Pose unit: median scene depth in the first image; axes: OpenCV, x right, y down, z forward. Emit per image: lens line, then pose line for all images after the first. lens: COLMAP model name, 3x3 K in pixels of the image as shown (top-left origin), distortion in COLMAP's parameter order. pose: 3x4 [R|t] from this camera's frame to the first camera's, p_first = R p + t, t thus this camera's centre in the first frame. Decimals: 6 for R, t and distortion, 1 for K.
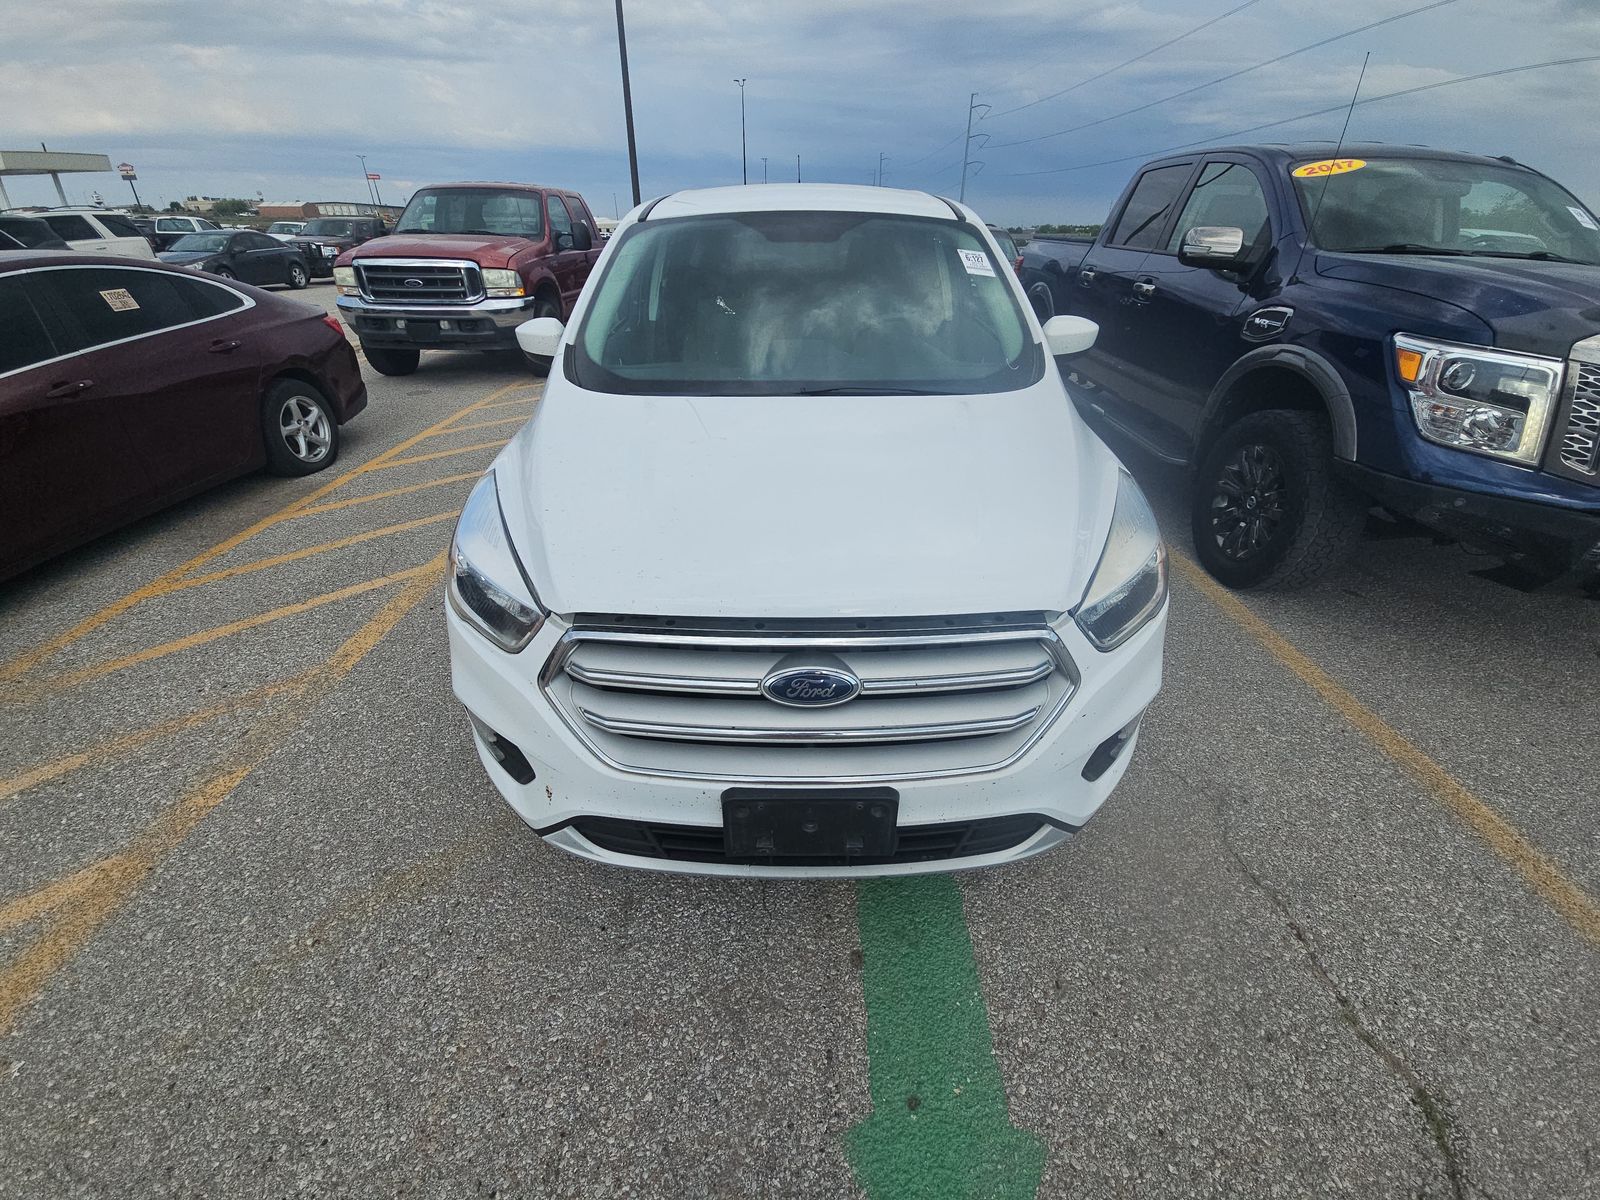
lens RADIAL K [[653.9, 0, 801.3], [0, 653.9, 602.1], [0, 0, 1]] dist [0.010422, -0.006763]
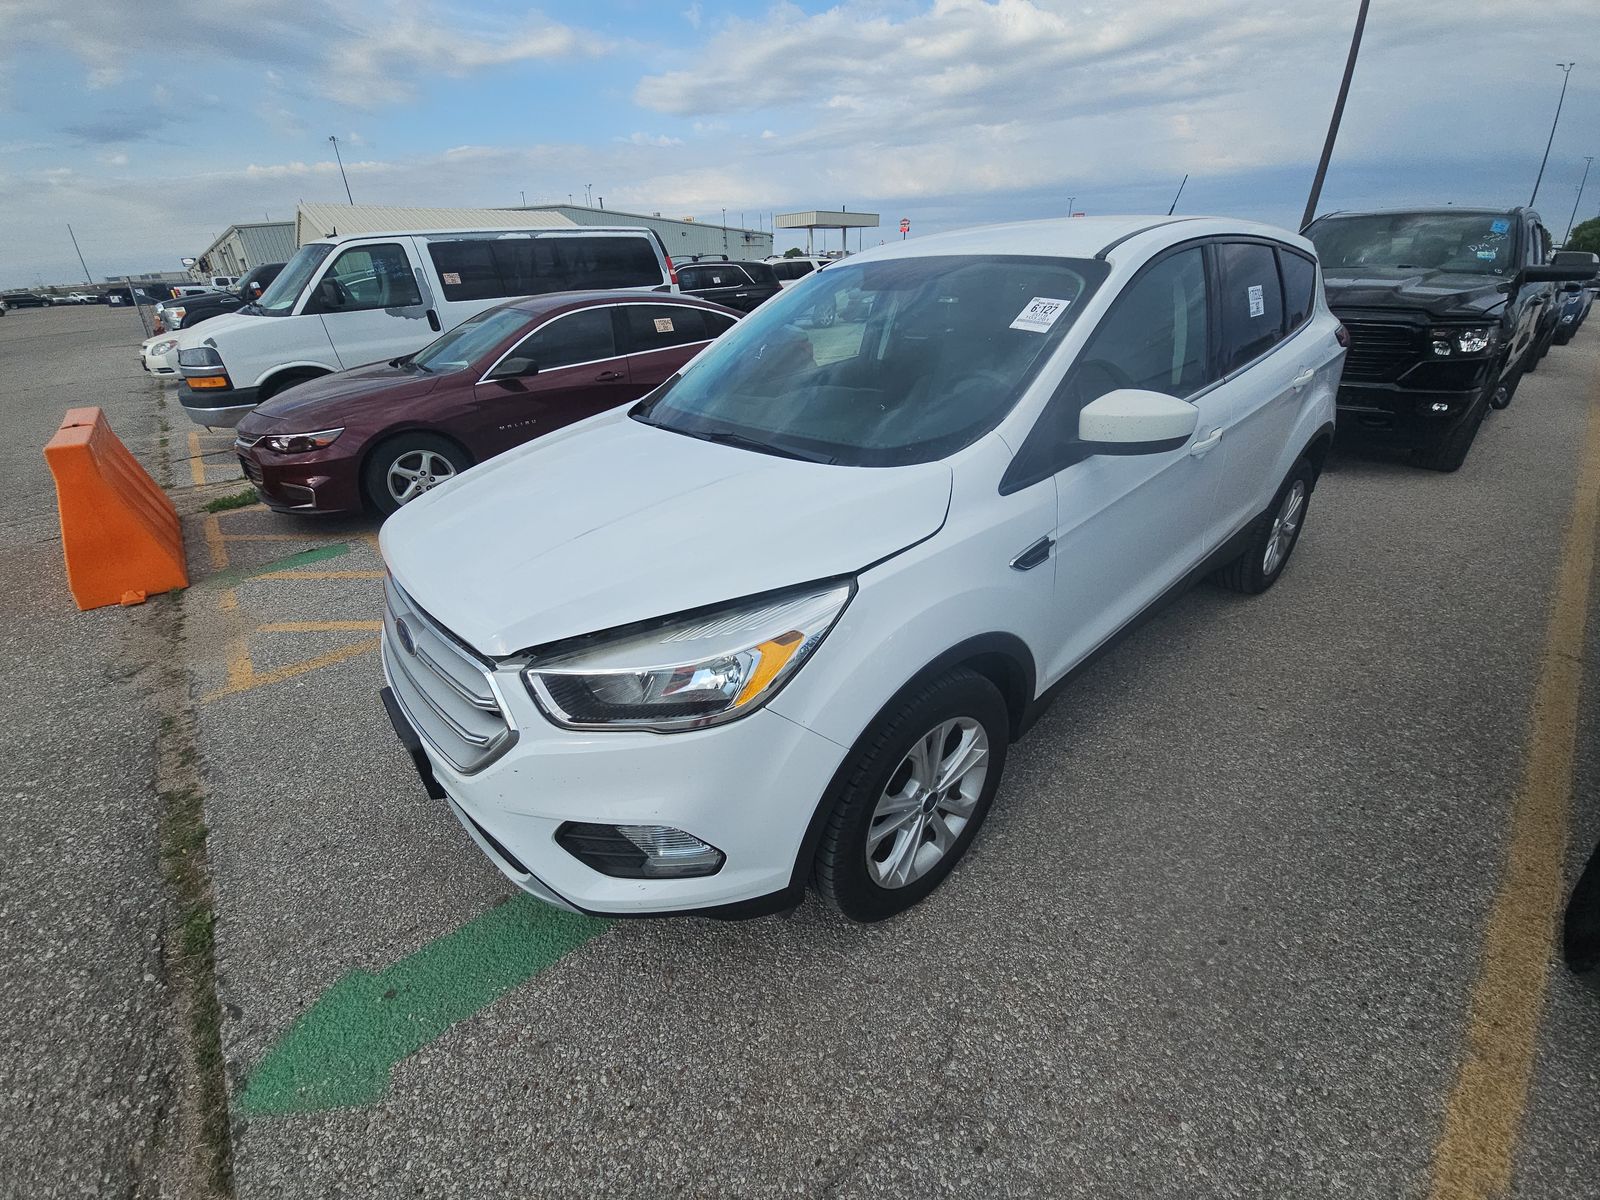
lens RADIAL K [[653.9, 0, 809.5], [0, 653.9, 605.2], [0, 0, 1]] dist [0.010422, -0.006763]
pose [[0.656194, 0.323842, -0.681569, 1.052210], [-0.341105, 0.932978, 0.114891, -0.267208], [0.673095, 0.157096, 0.722678, 0.427639]]
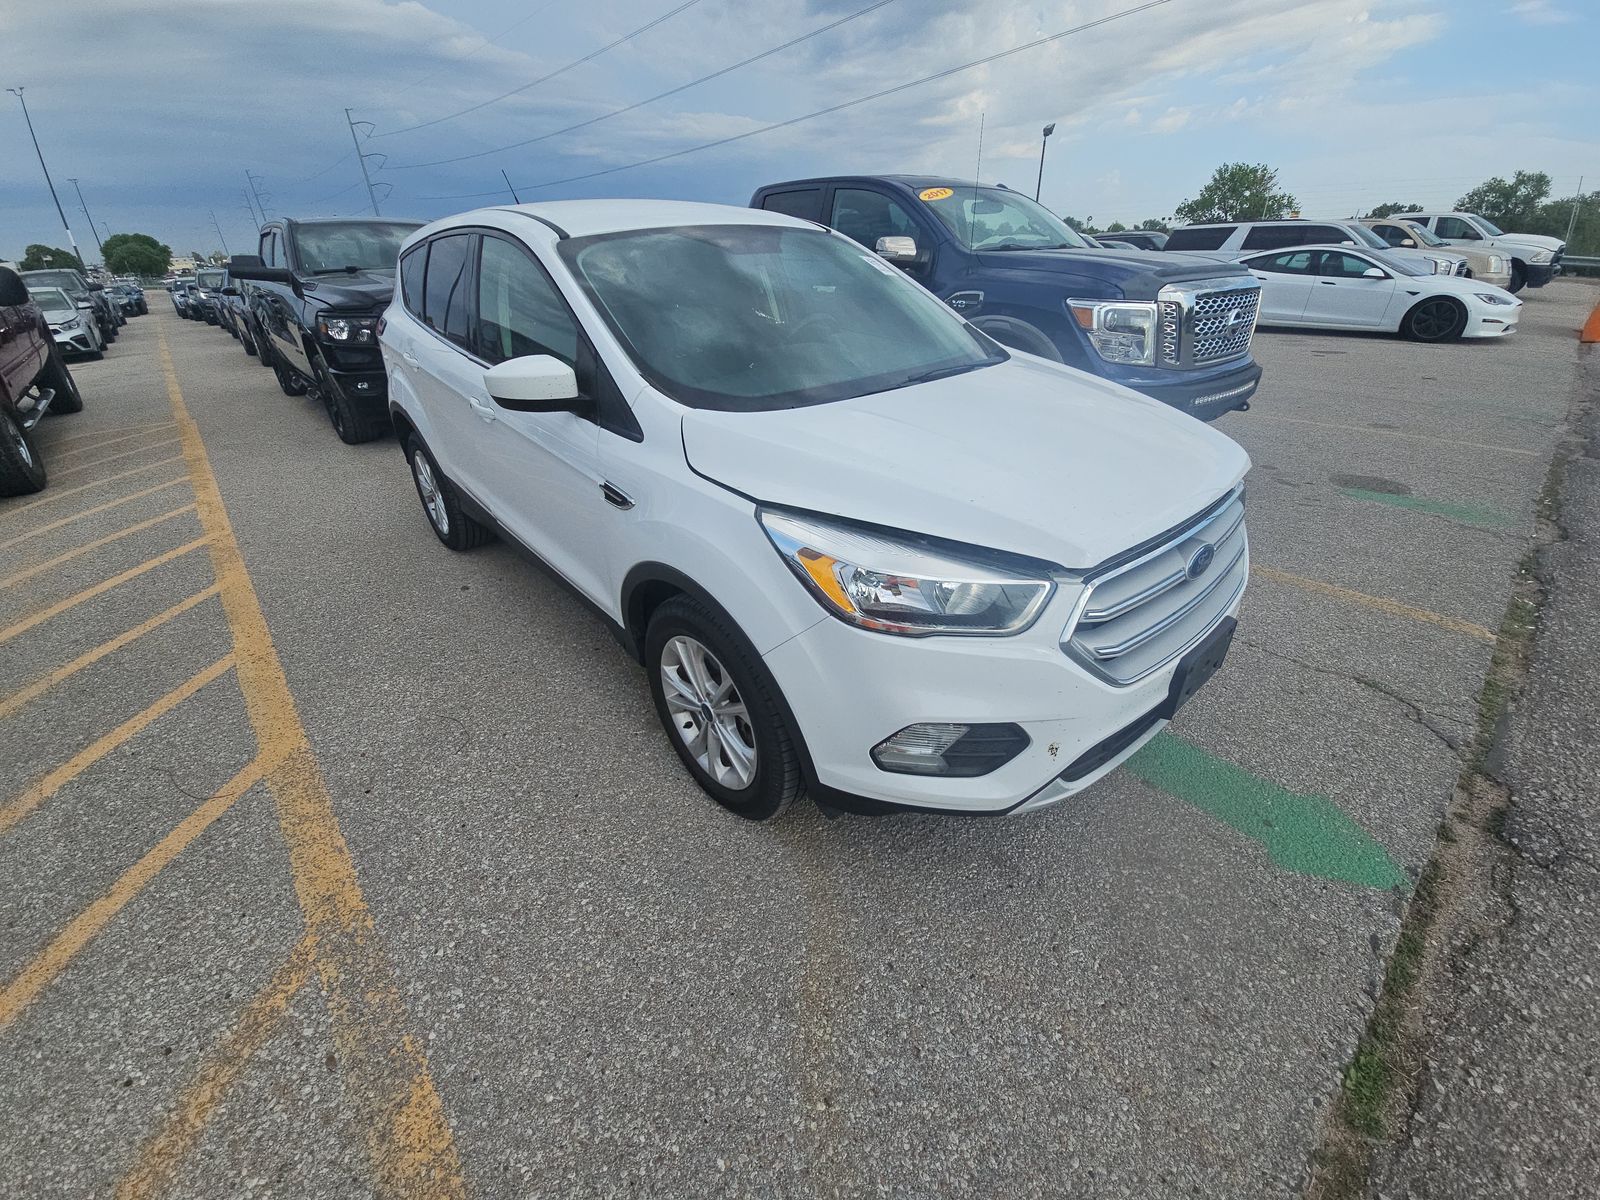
lens RADIAL K [[653.9, 0, 805.4], [0, 653.9, 596.4], [0, 0, 1]] dist [0.010422, -0.006763]
pose [[0.750567, -0.333412, 0.570513, -1.016007], [0.352292, 0.932344, 0.081394, -0.142706], [-0.559052, 0.139896, 0.817246, 0.261016]]
